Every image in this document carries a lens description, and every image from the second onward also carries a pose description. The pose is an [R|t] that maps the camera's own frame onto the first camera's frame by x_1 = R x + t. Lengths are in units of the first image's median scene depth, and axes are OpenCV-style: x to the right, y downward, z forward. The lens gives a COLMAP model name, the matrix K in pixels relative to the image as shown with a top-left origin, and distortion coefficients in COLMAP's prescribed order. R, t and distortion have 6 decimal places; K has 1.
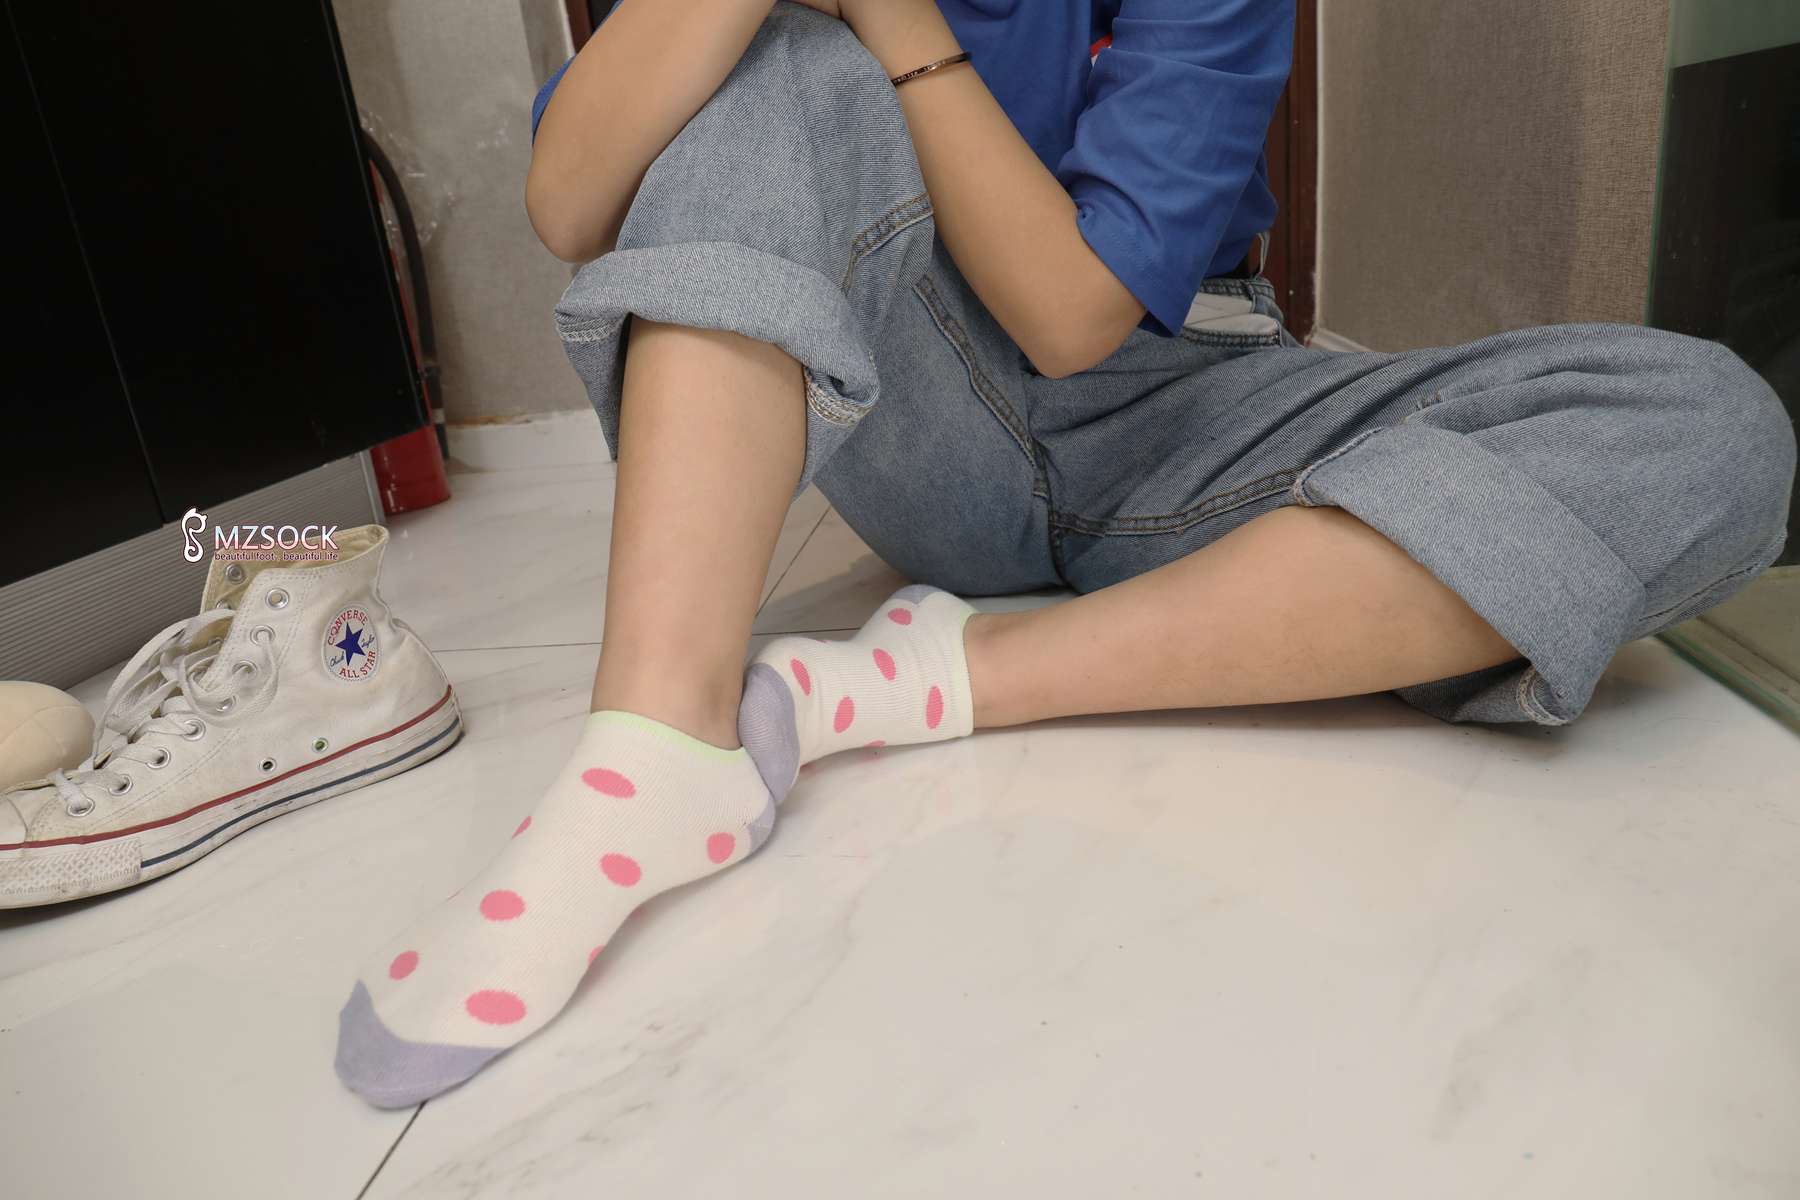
lens RADIAL K [[1162.2, 0, 900.0], [0, 1162.2, 600.0], [0, 0, 1]] dist [-0.000703, 0.000144]
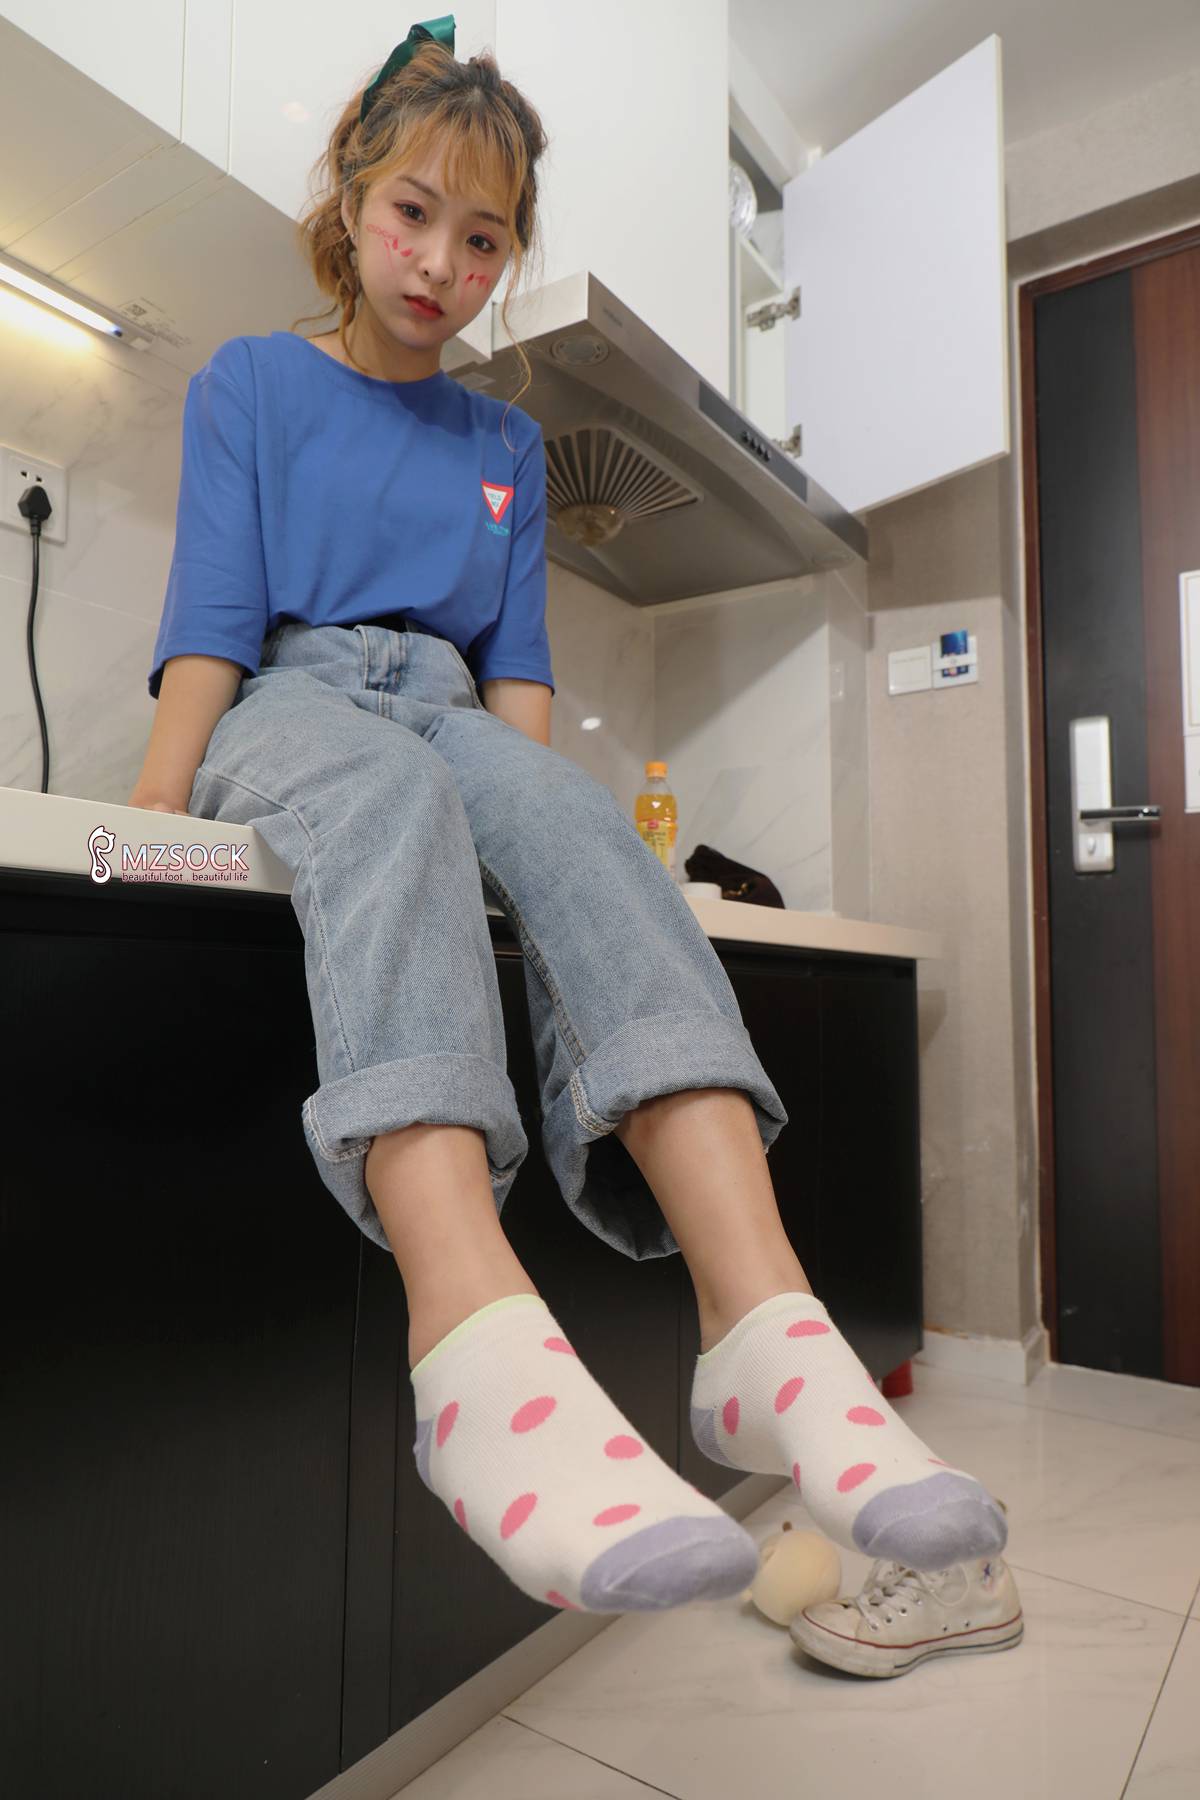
lens RADIAL K [[1162.2, 0, 592.7], [0, 1162.2, 904.0], [0, 0, 1]] dist [-0.000703, 0.000144]
pose [[0.874499, 0.075120, -0.479174, -0.195400], [-0.249324, 0.917037, -0.311257, -0.198418], [0.416039, 0.391664, 0.820677, -1.200596]]
